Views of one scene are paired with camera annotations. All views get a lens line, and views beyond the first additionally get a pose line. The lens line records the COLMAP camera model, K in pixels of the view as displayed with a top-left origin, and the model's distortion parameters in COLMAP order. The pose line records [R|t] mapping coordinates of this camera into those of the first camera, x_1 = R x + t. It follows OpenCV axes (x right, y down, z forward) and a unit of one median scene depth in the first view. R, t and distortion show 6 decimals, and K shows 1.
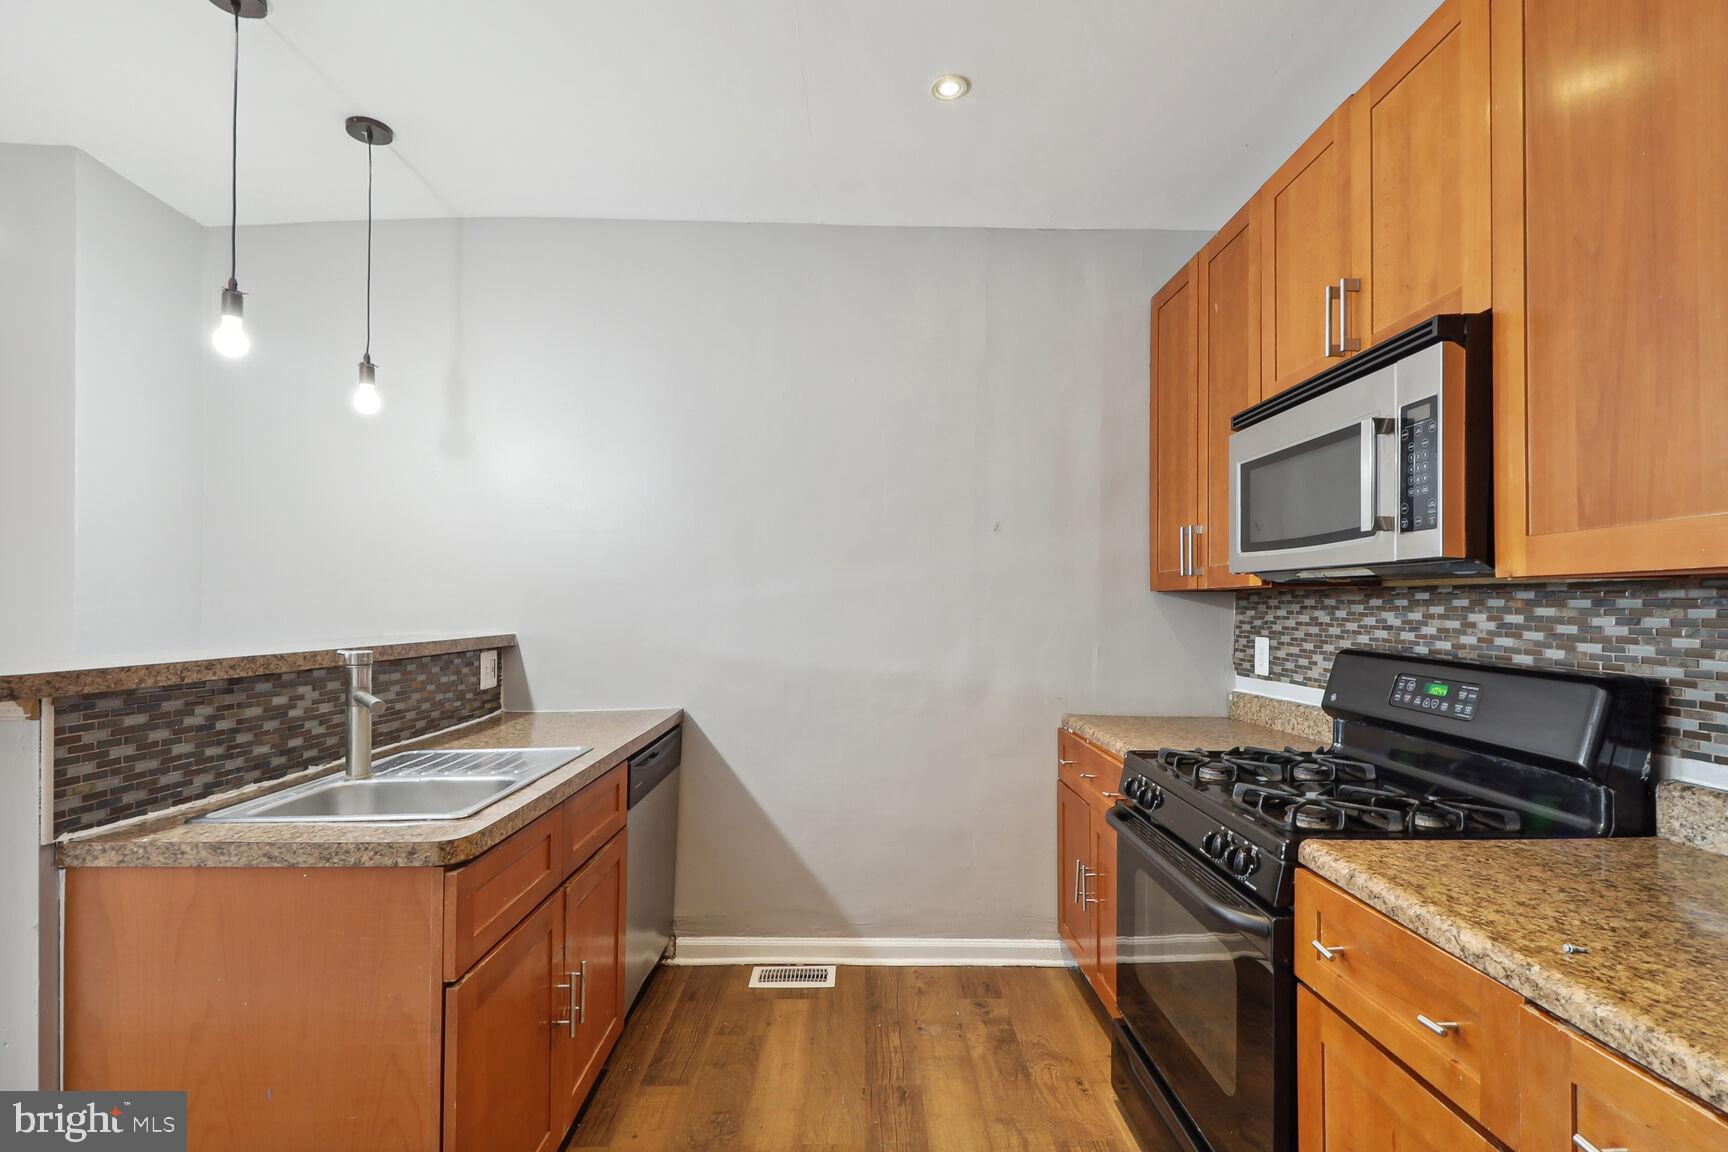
lens RADIAL K [[830.9, 0, 887.5], [0, 830.9, 601.5], [0, 0, 1]] dist [0.013394, -0.003952]
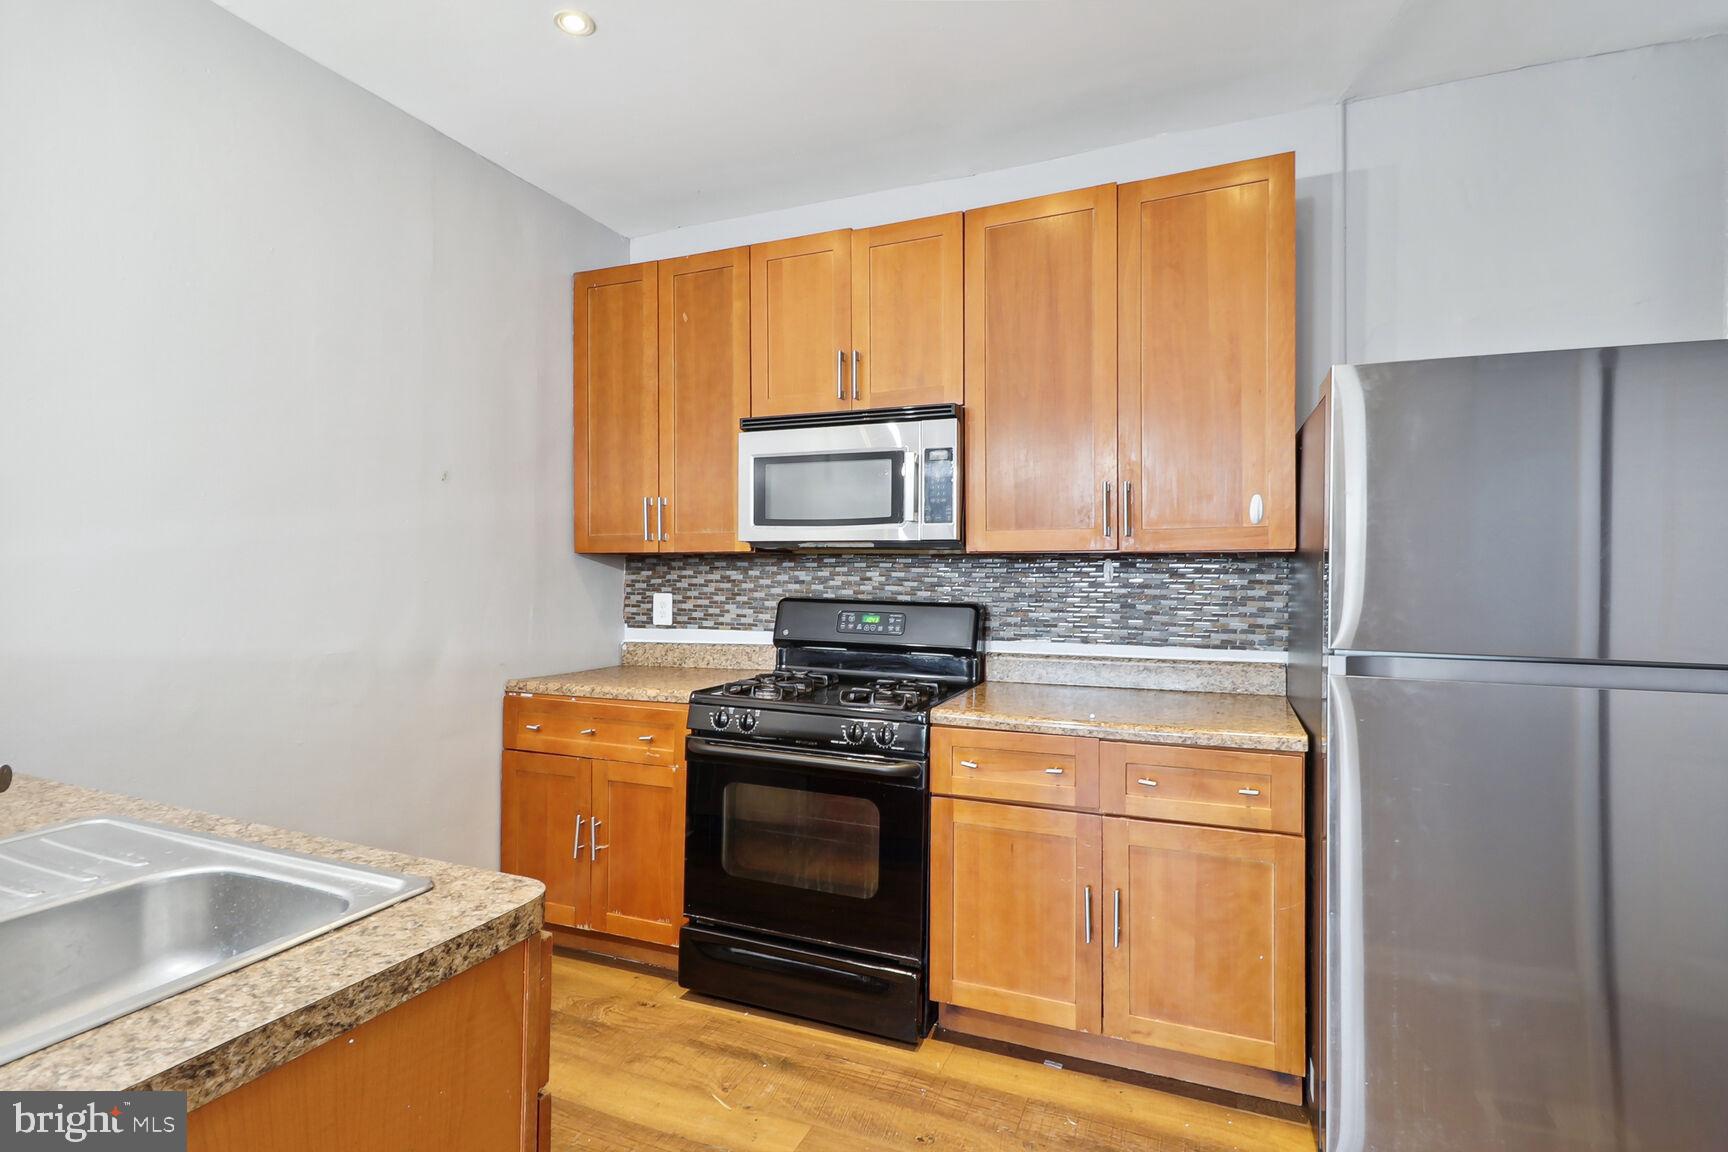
lens RADIAL K [[830.9, 0, 913.9], [0, 830.9, 576.3], [0, 0, 1]] dist [0.013394, -0.003952]
pose [[0.374693, -0.008151, 0.927113, -0.697249], [-0.004966, 0.999929, 0.010798, 0.005111], [-0.927136, -0.008650, 0.374626, 0.287897]]
